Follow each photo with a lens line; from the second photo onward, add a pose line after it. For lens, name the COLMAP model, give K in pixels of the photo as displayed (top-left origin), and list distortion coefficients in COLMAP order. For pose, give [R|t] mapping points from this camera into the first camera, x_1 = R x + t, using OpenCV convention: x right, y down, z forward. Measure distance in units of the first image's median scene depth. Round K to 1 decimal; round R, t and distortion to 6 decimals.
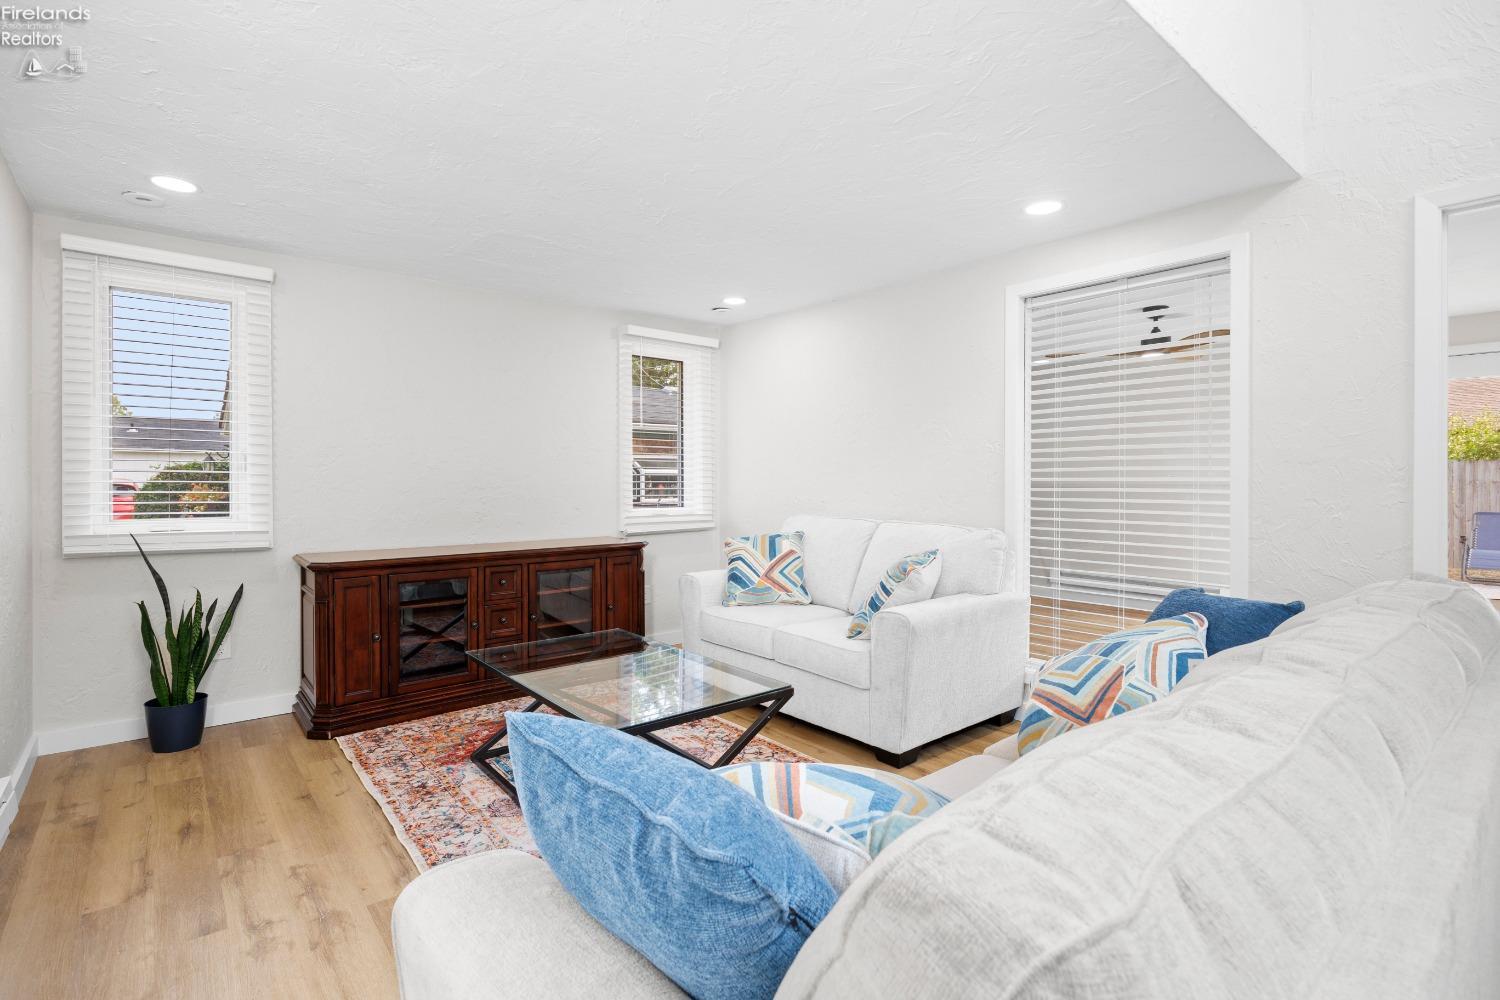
lens RADIAL K [[680.9, 0, 734.7], [0, 680.9, 485.4], [0, 0, 1]] dist [-0.022098, 0.002471]
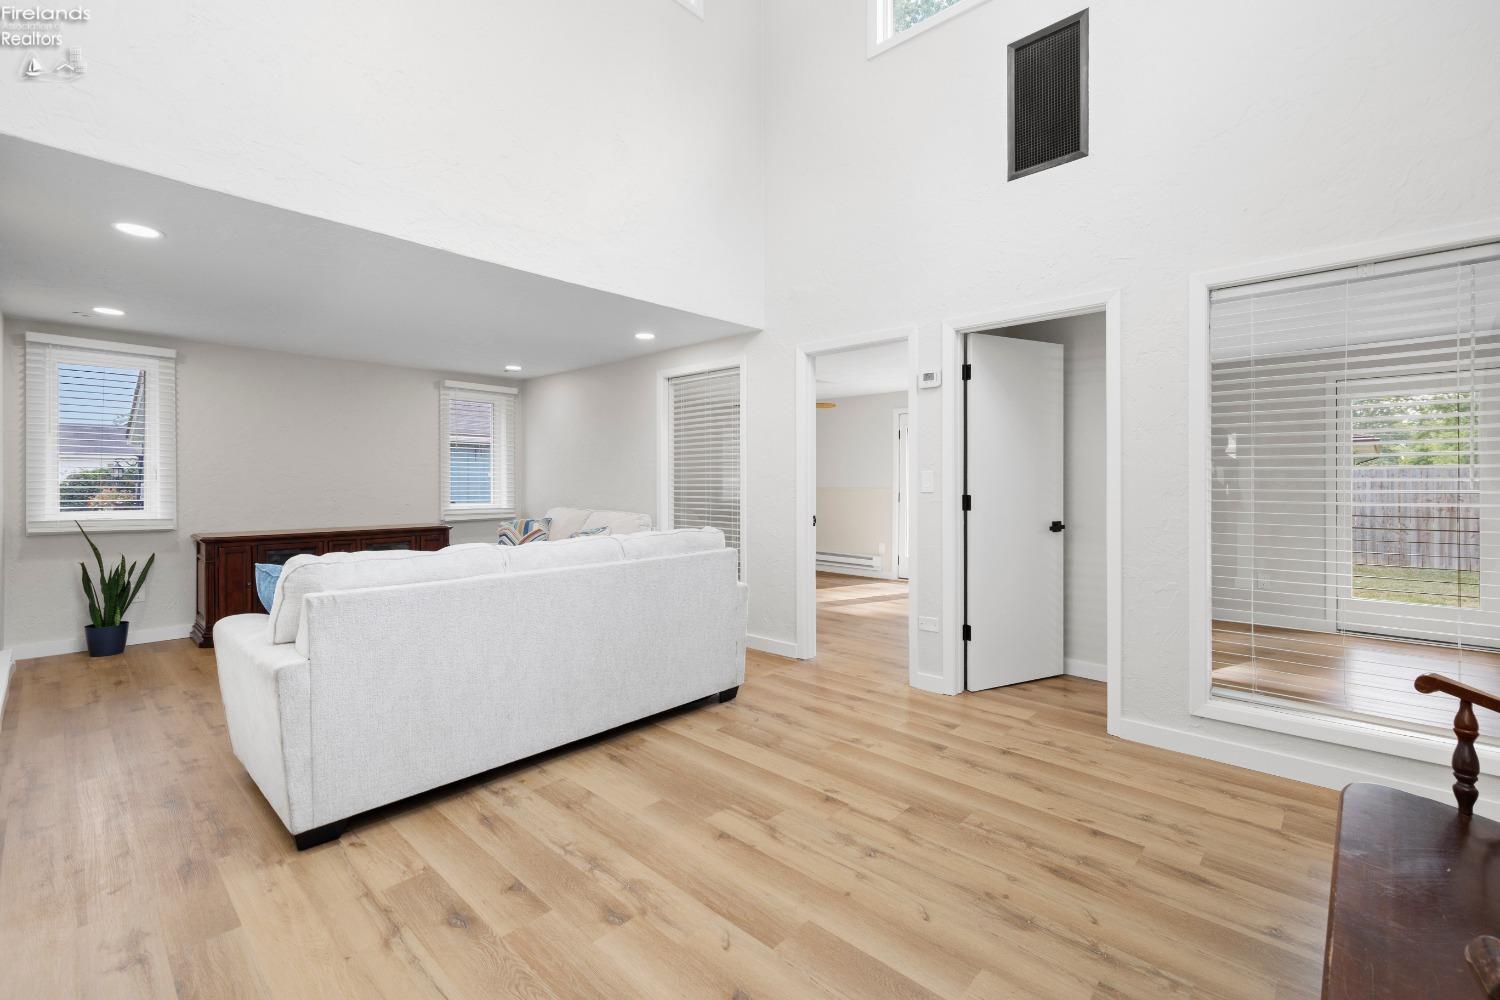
lens RADIAL K [[647.4, 0, 757.9], [0, 647.4, 485.1], [0, 0, 1]] dist [-0.002906, -0.000726]
pose [[0.992052, 0.000936, 0.125822, 0.484932], [-0.001115, 0.999998, 0.001352, -0.013402], [-0.125820, -0.001481, 0.992052, -0.682800]]
